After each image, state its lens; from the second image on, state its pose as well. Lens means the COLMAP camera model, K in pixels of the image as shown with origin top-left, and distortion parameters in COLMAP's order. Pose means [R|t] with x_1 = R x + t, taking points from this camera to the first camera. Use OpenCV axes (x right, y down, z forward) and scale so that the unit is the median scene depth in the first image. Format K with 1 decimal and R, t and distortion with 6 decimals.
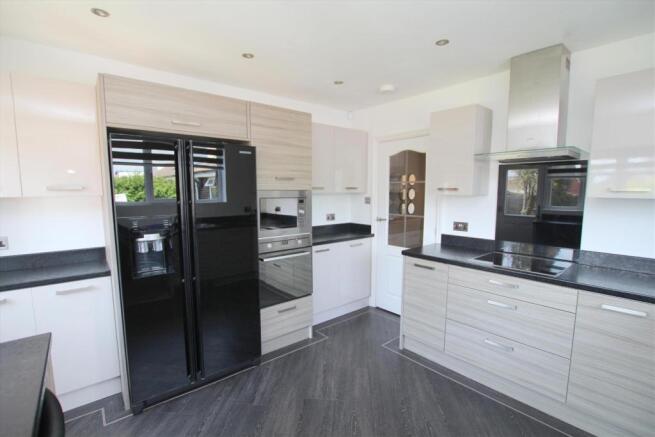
lens RADIAL K [[301.2, 0, 327.5], [0, 301.2, 218.5], [0, 0, 1]] dist [-0.024394, -0.000243]
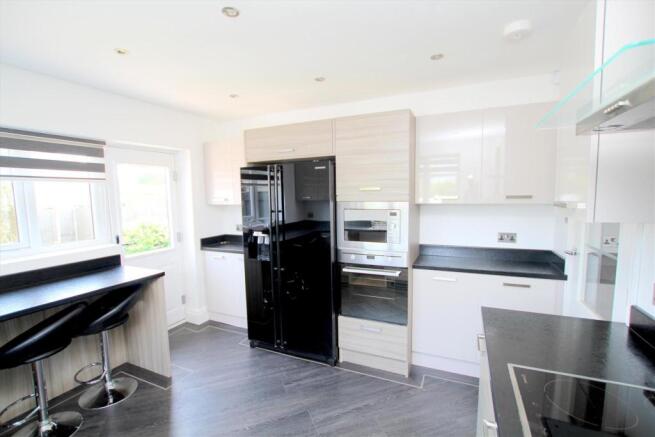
lens RADIAL K [[301.2, 0, 327.5], [0, 301.2, 218.5], [0, 0, 1]] dist [-0.024394, -0.000243]
pose [[0.433523, 0.073418, -0.898146, 0.632022], [-0.065729, 0.996597, 0.049740, -0.077831], [0.898742, 0.037471, 0.436874, 0.467219]]
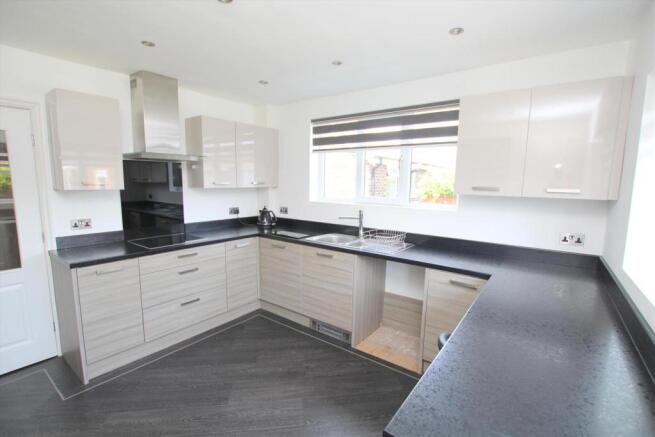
lens RADIAL K [[301.2, 0, 327.5], [0, 301.2, 218.5], [0, 0, 1]] dist [-0.024394, -0.000243]
pose [[-0.222457, -0.117133, 0.967880, -1.082497], [0.084255, 0.986733, 0.138780, -0.094683], [-0.971295, 0.112422, -0.209637, 0.886808]]
